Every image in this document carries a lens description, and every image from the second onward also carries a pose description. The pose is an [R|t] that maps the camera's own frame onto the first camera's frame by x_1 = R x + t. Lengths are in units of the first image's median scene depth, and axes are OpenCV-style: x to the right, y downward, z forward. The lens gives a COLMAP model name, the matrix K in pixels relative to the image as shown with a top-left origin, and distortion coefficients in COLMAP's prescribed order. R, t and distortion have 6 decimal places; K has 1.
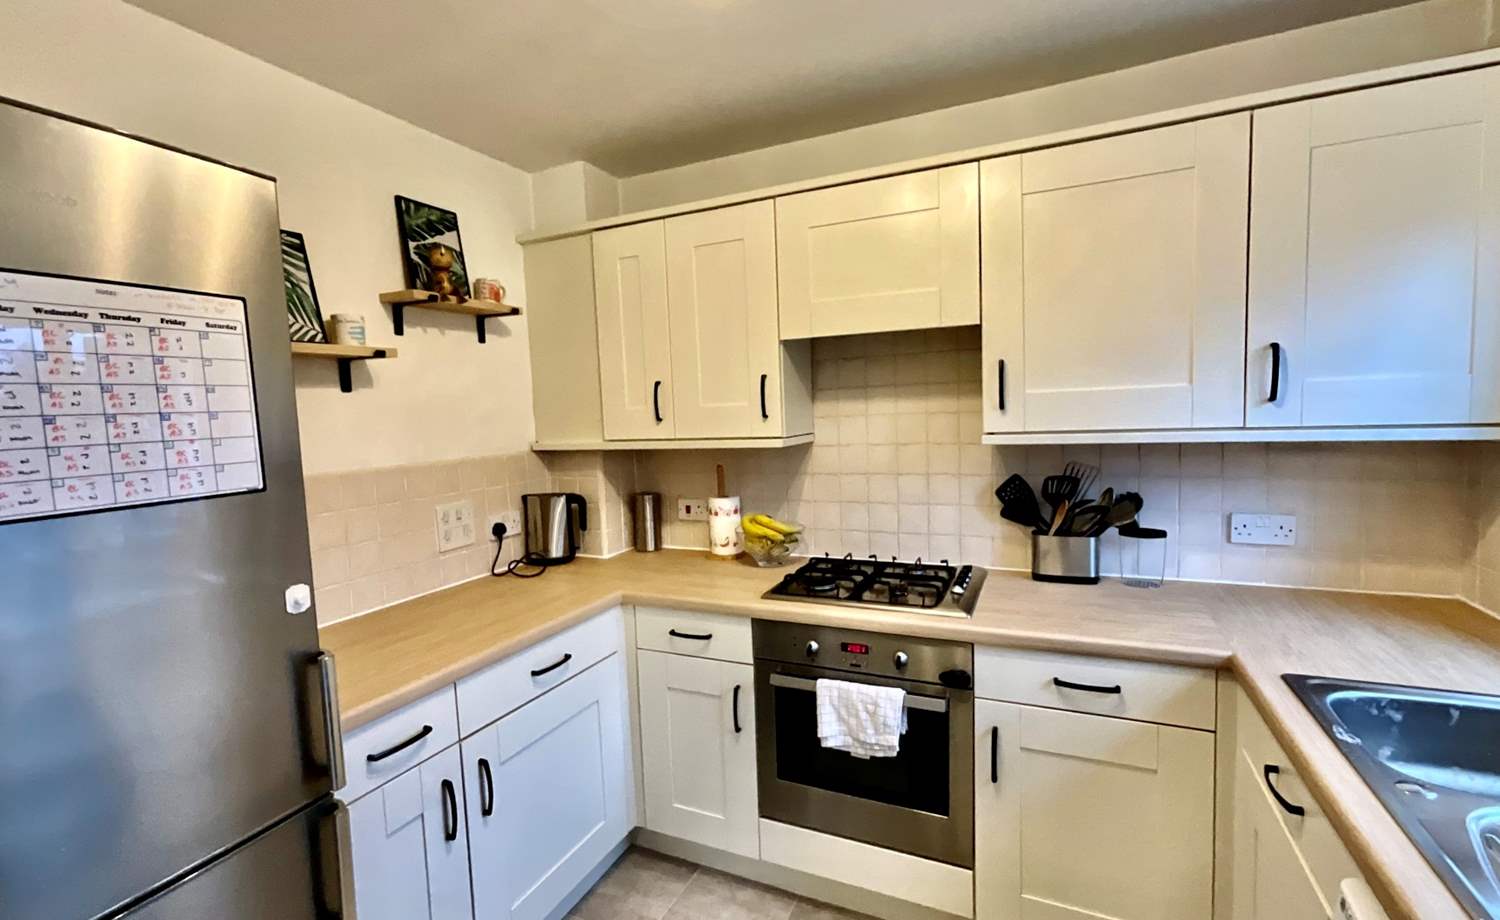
lens RADIAL K [[662.5, 0, 750.0], [0, 662.5, 460.0], [0, 0, 1]] dist [-0.000797, 0.000267]
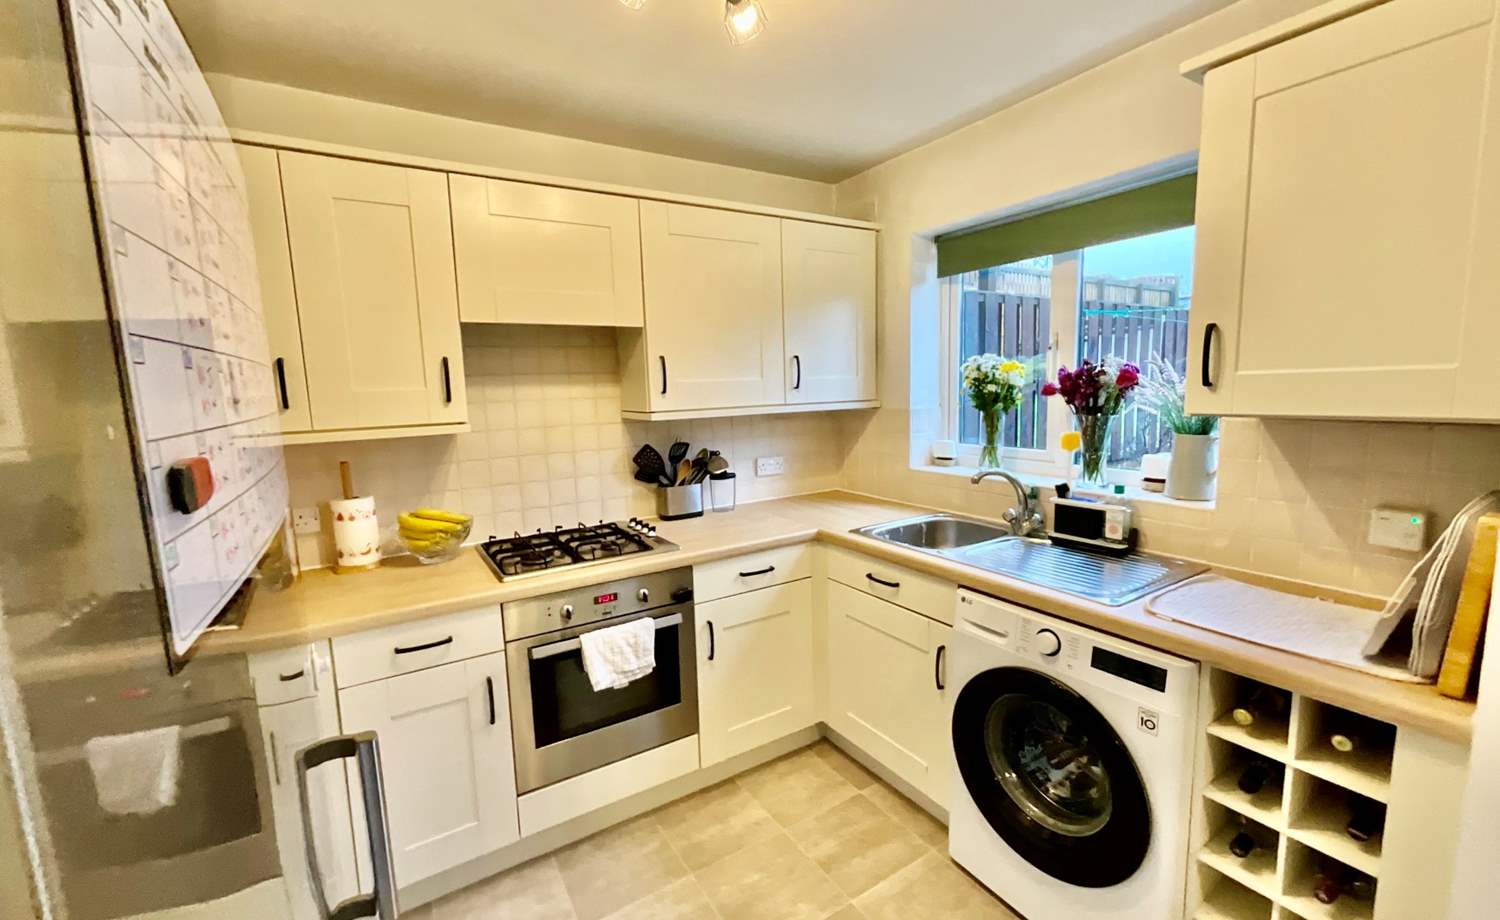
lens RADIAL K [[586.4, 0, 750.0], [0, 586.4, 460.0], [0, 0, 1]] dist [-0.000019, 0.000038]
pose [[0.560970, -0.082851, 0.823680, -0.506551], [0.078413, 0.995824, 0.046763, 0.015216], [-0.824114, 0.038355, 0.565124, 0.198411]]
